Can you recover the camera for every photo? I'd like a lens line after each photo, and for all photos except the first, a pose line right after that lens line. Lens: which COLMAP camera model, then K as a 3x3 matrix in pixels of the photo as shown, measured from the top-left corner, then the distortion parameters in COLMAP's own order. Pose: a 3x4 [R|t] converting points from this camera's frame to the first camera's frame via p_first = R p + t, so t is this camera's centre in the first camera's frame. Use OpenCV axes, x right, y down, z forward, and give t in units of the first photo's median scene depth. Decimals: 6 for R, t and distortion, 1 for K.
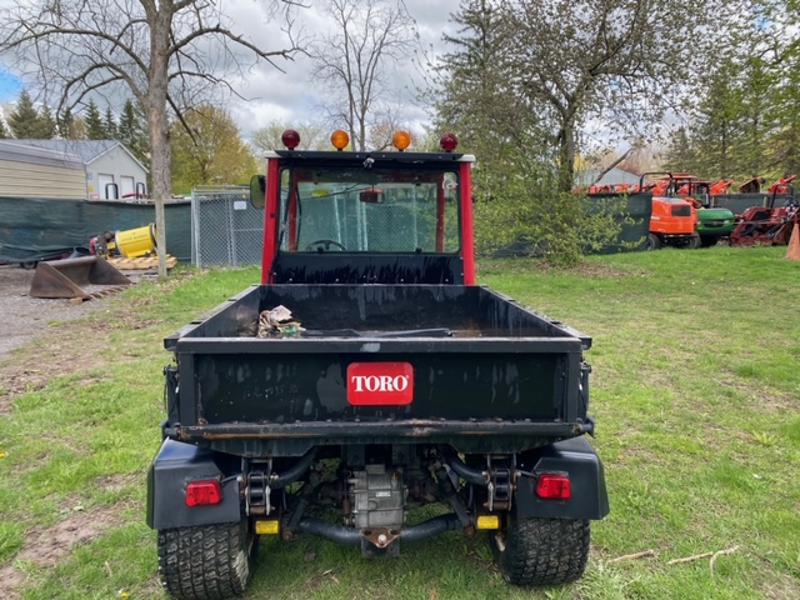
lens RADIAL K [[605.4, 0, 399.2], [0, 605.4, 299.2], [0, 0, 1]] dist [0.048380, -0.035997]
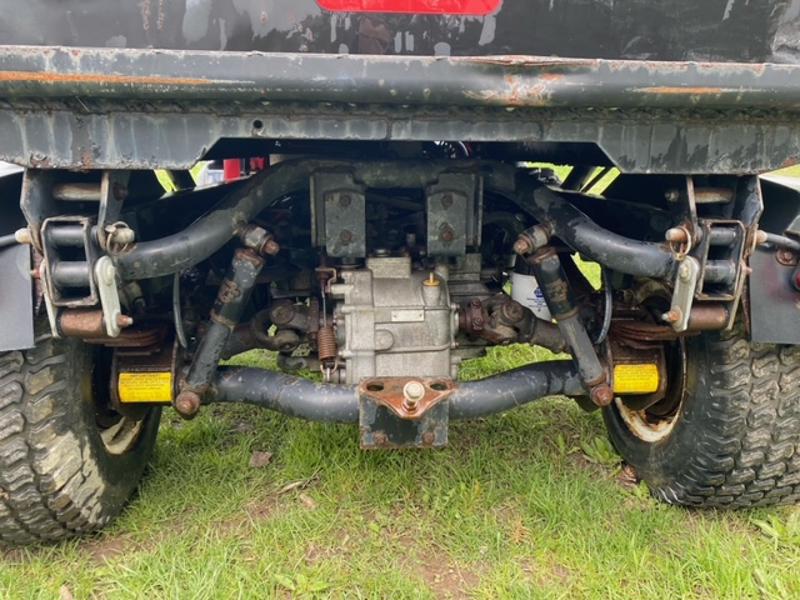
lens RADIAL K [[605.4, 0, 407.2], [0, 605.4, 279.9], [0, 0, 1]] dist [0.048380, -0.035997]
pose [[0.999921, -0.003208, 0.012178, -0.032100], [0.002250, 0.996962, 0.077860, 0.259460], [-0.012391, -0.077826, 0.996890, 0.556715]]
